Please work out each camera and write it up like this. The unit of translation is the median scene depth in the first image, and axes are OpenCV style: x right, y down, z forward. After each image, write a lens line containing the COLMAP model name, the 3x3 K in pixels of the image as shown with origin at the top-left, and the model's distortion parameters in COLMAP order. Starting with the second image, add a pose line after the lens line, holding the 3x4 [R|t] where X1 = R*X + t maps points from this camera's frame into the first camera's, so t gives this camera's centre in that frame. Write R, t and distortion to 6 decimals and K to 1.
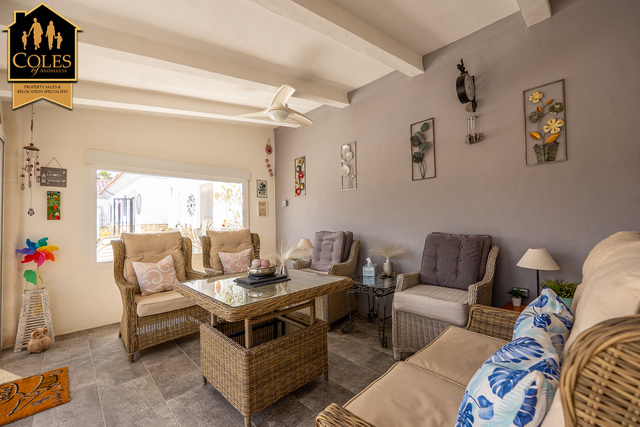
lens RADIAL K [[269.1, 0, 320.0], [0, 269.1, 213.5], [0, 0, 1]] dist [-0.000920, -0.000069]
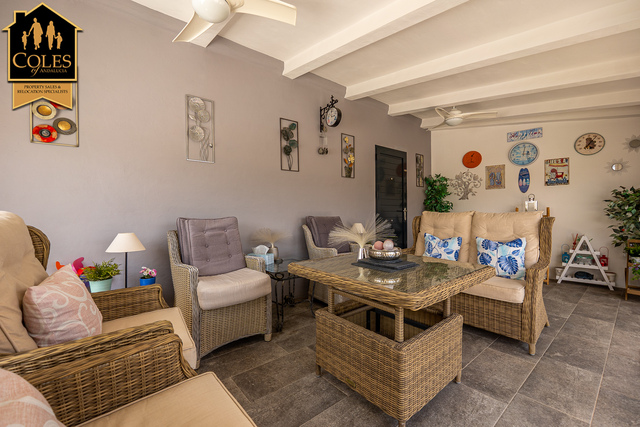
lens RADIAL K [[269.1, 0, 320.0], [0, 269.1, 213.5], [0, 0, 1]] dist [-0.000920, -0.000069]
pose [[0.076665, 0.019422, 0.996868, -0.739393], [-0.027402, 0.999474, -0.017366, 0.070340], [-0.996680, -0.025985, 0.077157, 0.773156]]
